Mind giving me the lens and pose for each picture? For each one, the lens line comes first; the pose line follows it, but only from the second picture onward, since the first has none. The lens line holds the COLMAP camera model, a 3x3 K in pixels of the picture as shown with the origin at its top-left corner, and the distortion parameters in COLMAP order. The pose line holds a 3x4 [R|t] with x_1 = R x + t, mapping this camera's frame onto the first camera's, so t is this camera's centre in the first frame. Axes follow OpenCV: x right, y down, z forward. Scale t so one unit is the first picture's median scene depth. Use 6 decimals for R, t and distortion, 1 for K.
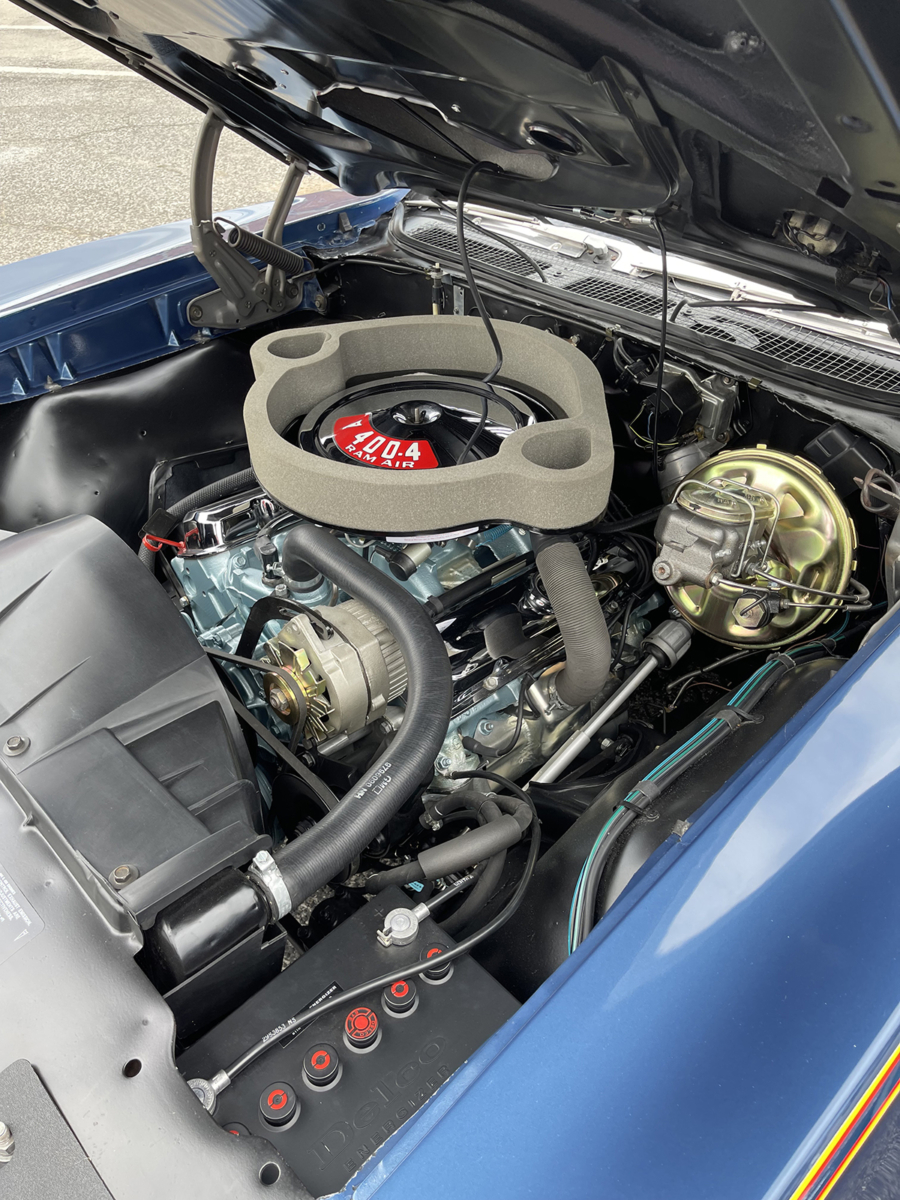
lens RADIAL K [[888.4, 0, 450.0], [0, 888.4, 600.0], [0, 0, 1]] dist [0.048893, -0.072916]
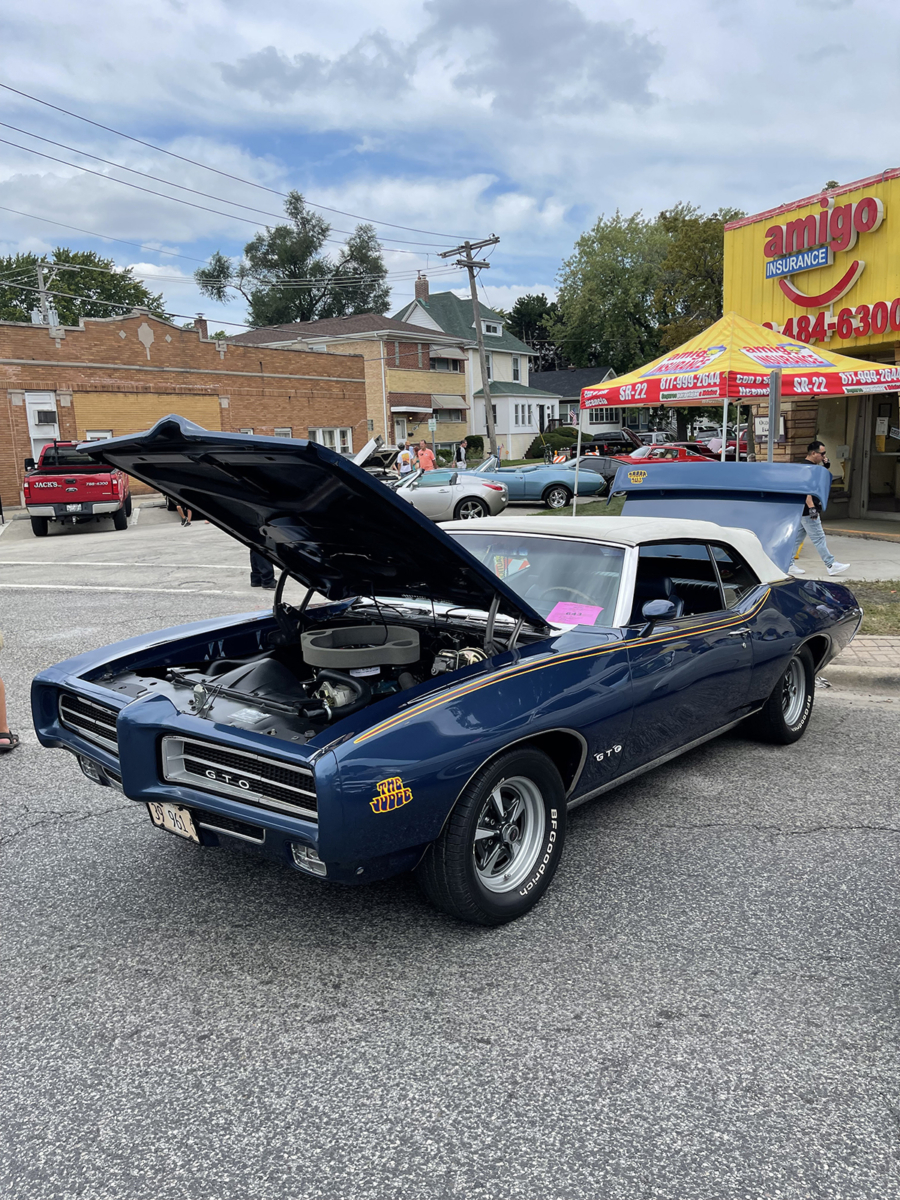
lens RADIAL K [[888.4, 0, 450.0], [0, 888.4, 600.0], [0, 0, 1]] dist [0.048893, -0.072916]
pose [[0.996423, -0.012534, 0.083566, 0.015069], [0.053411, 0.859756, -0.507905, 0.932921], [-0.065480, 0.510552, 0.857350, -1.306753]]
